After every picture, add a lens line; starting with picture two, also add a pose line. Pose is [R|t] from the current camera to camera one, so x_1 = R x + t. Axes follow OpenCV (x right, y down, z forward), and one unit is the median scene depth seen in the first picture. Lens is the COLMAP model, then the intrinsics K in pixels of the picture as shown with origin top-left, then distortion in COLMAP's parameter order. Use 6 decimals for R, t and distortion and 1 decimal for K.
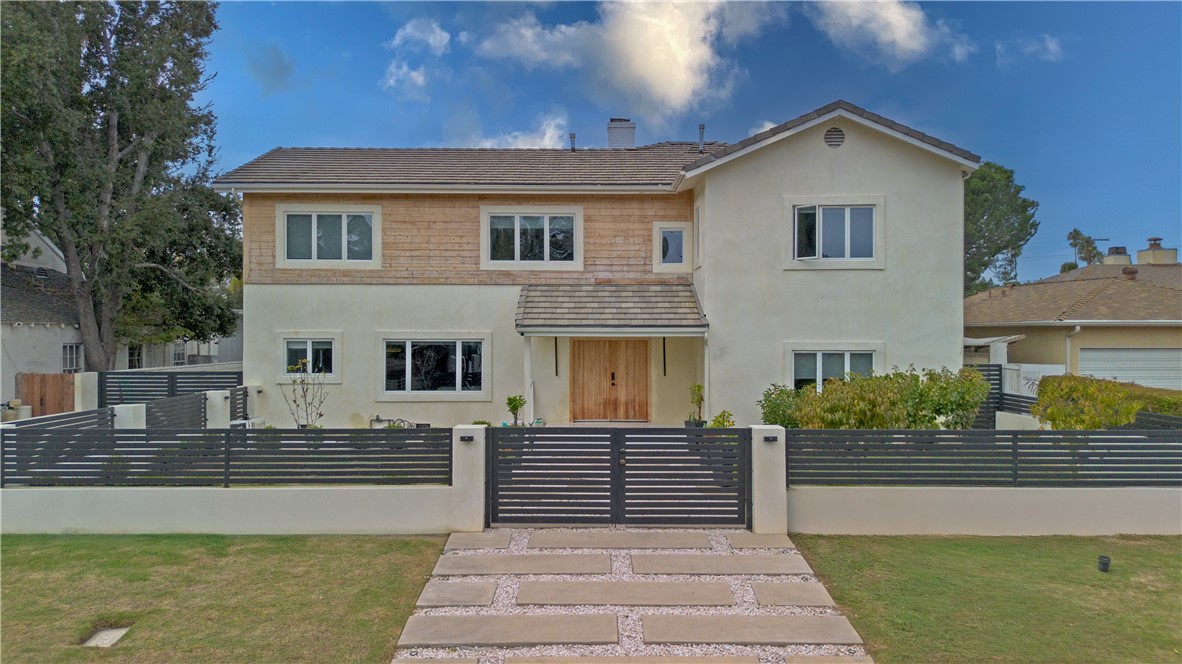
lens RADIAL K [[771.5, 0, 592.1], [0, 771.5, 330.3], [0, 0, 1]] dist [0.032234, -0.000747]
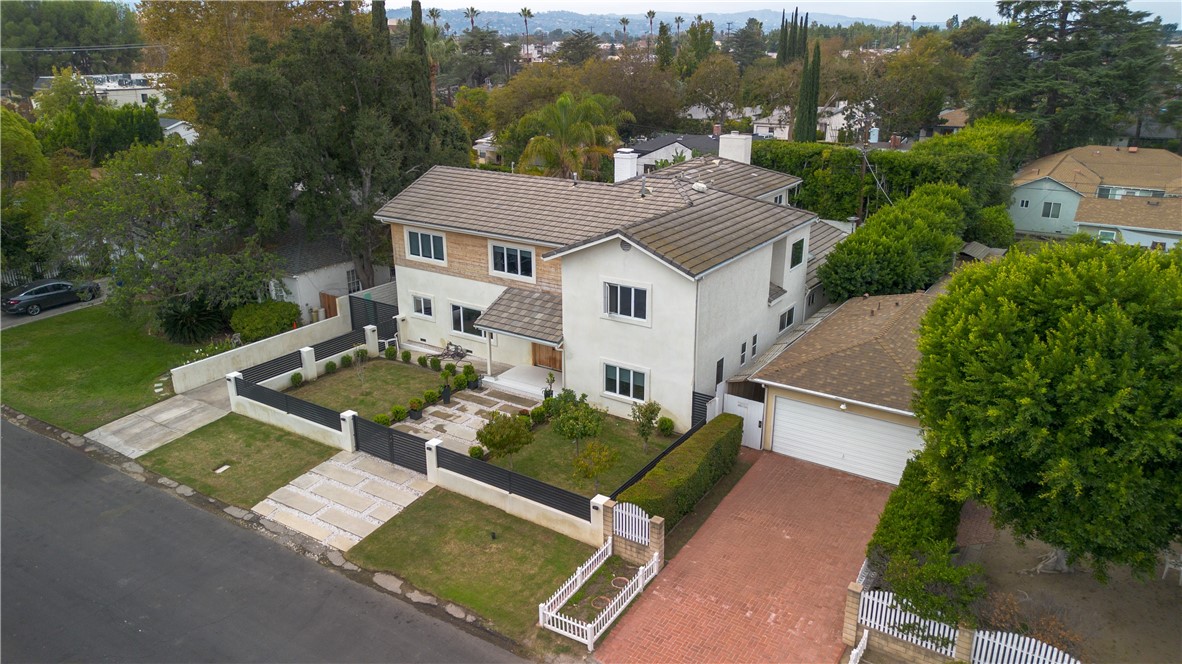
lens RADIAL K [[771.5, 0, 592.3], [0, 771.5, 333.9], [0, 0, 1]] dist [0.032234, -0.000747]
pose [[0.841767, 0.181765, -0.508321, 0.979172], [-0.005048, 0.944221, 0.329273, -0.534505], [0.539818, -0.274605, 0.795732, -0.318868]]
